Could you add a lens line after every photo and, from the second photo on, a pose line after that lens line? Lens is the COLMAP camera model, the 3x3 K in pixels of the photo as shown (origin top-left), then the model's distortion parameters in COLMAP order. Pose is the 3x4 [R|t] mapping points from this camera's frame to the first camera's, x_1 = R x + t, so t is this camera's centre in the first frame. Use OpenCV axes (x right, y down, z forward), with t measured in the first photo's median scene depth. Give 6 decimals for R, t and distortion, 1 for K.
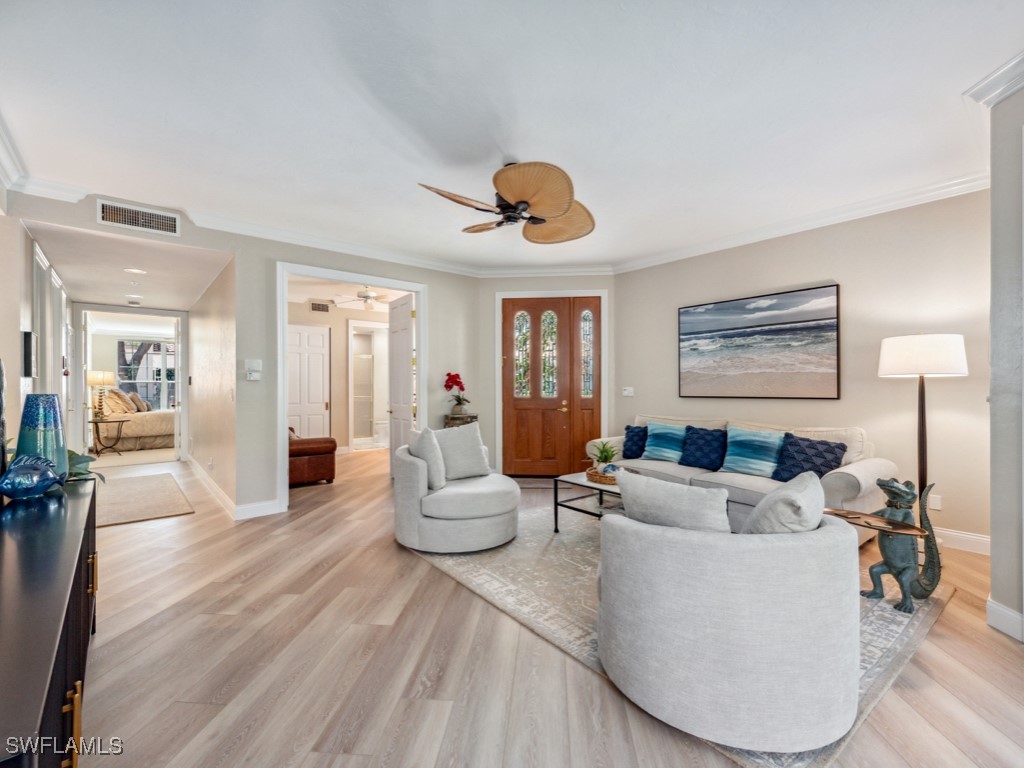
lens RADIAL K [[452.9, 0, 512.7], [0, 452.9, 385.5], [0, 0, 1]] dist [0.005005, -0.001632]
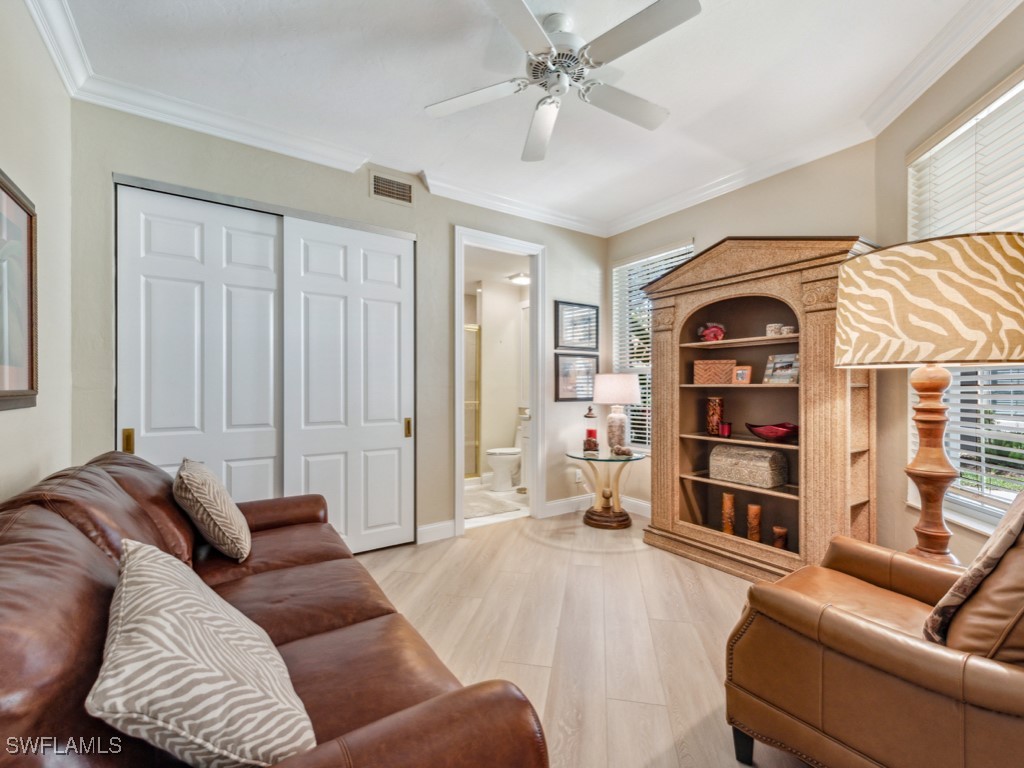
lens RADIAL K [[452.9, 0, 512.5], [0, 452.9, 384.2], [0, 0, 1]] dist [0.005005, -0.001632]
pose [[0.993472, 0.004087, -0.114006, -0.266091], [-0.004108, 0.999992, 0.000055, 0.004943], [0.114005, 0.000414, 0.993480, 0.594964]]
